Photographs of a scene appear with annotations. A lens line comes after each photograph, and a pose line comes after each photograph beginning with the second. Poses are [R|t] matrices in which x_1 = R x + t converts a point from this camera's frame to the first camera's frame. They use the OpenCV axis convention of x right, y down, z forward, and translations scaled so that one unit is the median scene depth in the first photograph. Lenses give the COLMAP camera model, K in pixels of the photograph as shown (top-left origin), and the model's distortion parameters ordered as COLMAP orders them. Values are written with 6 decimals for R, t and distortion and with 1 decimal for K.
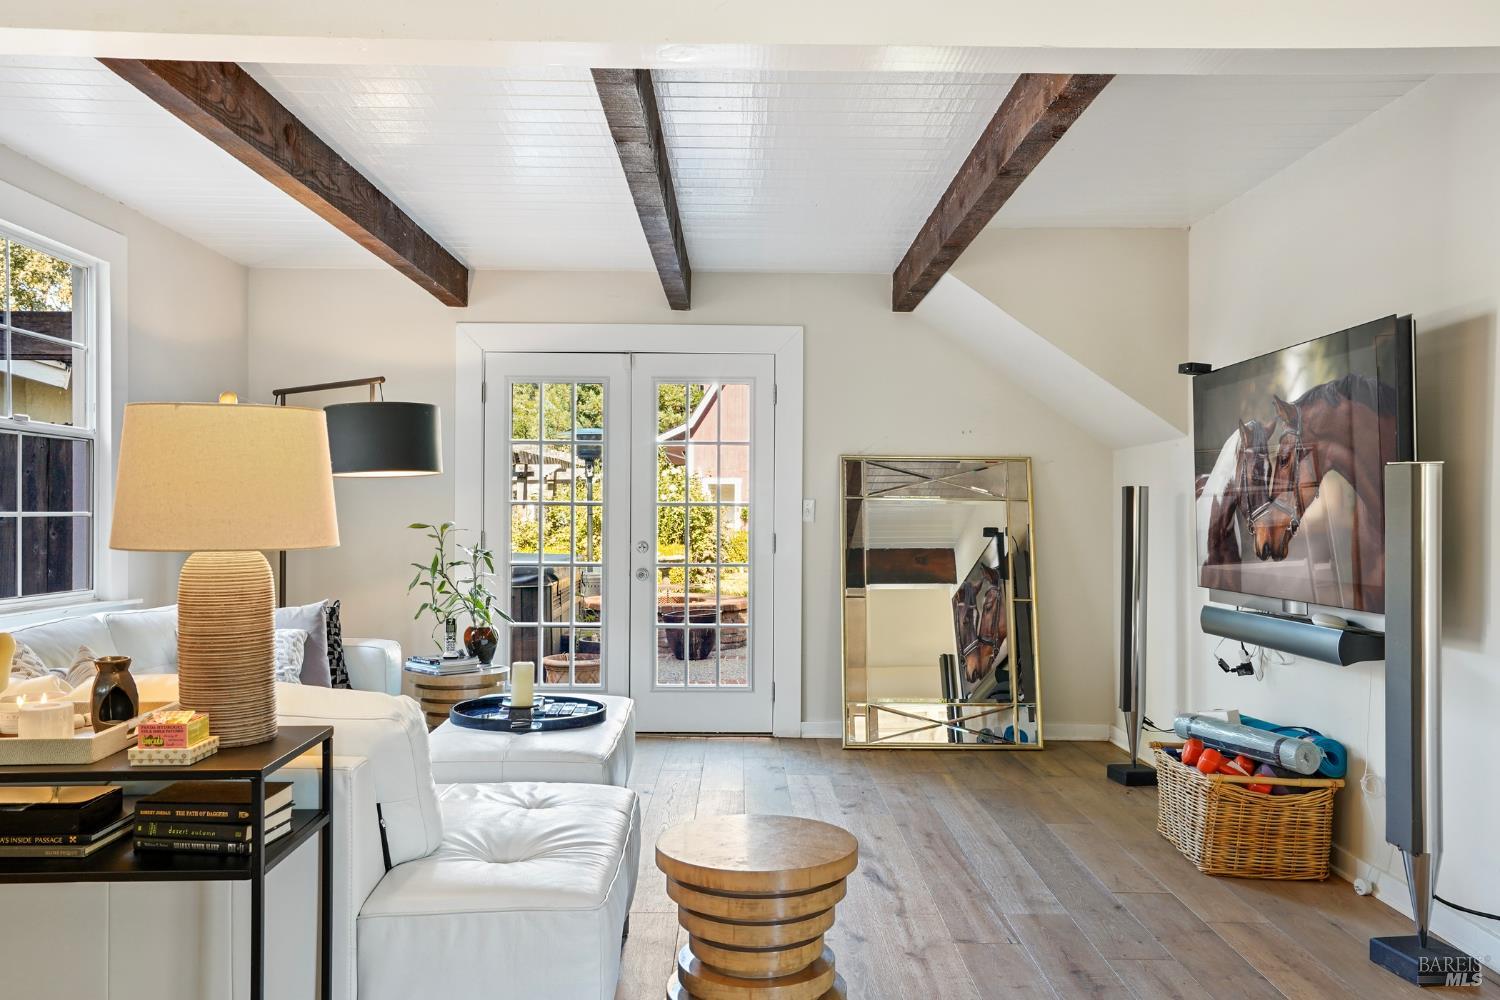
lens RADIAL K [[1161.0, 0, 747.0], [0, 1161.0, 509.3], [0, 0, 1]] dist [0.042053, 0.003561]
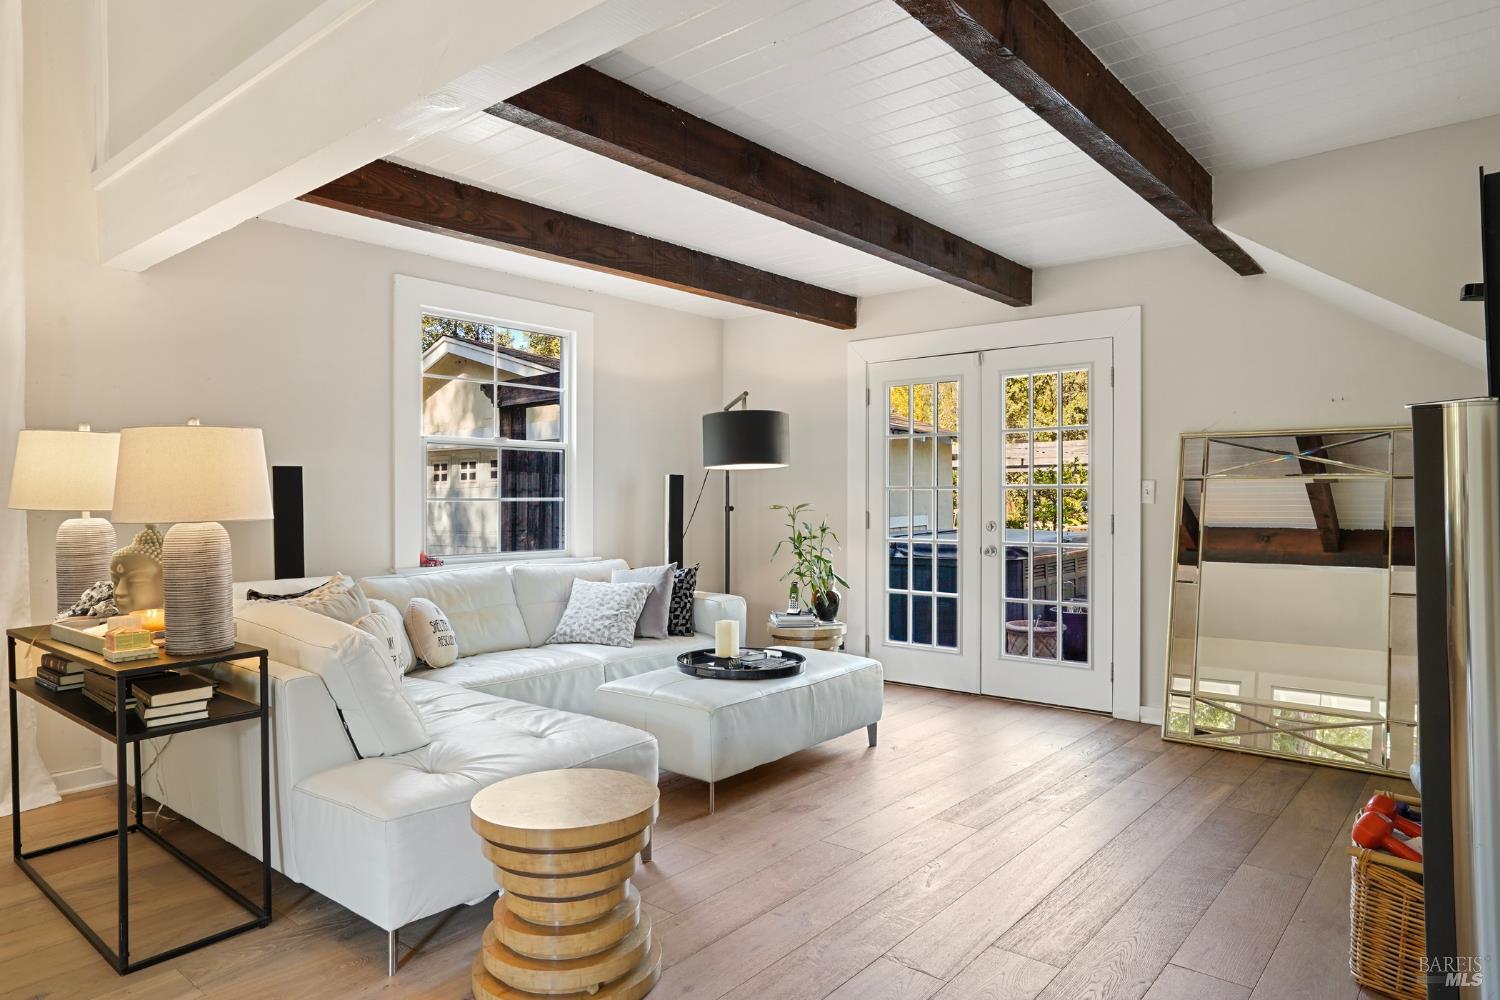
lens RADIAL K [[911.2, 0, 741.7], [0, 911.2, 495.8], [0, 0, 1]] dist [-0.014734, 0.007257]
pose [[0.759143, -0.007332, -0.650883, 0.347364], [0.008833, 0.999961, -0.000962, 0.002491], [0.650864, -0.005019, 0.759177, 0.235784]]
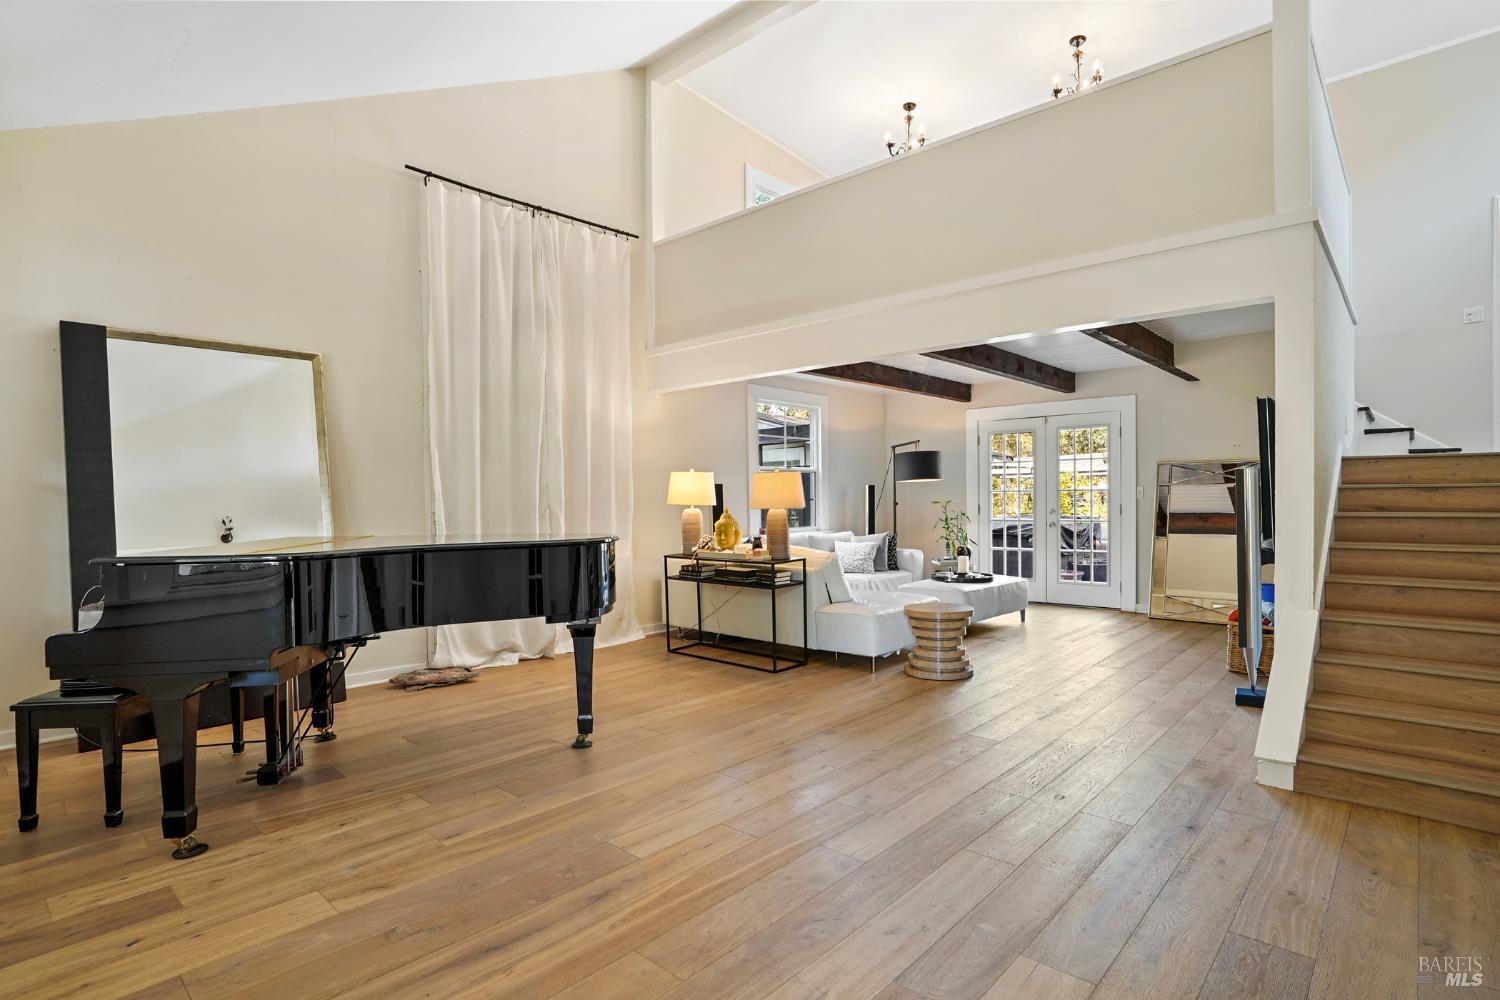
lens RADIAL K [[739.6, 0, 748.8], [0, 739.6, 504.7], [0, 0, 1]] dist [-0.032656, -0.001113]
pose [[0.730867, -0.004538, -0.682505, 0.475357], [0.016682, 0.999798, 0.011215, -0.004535], [0.682316, -0.019582, 0.730795, -0.351018]]
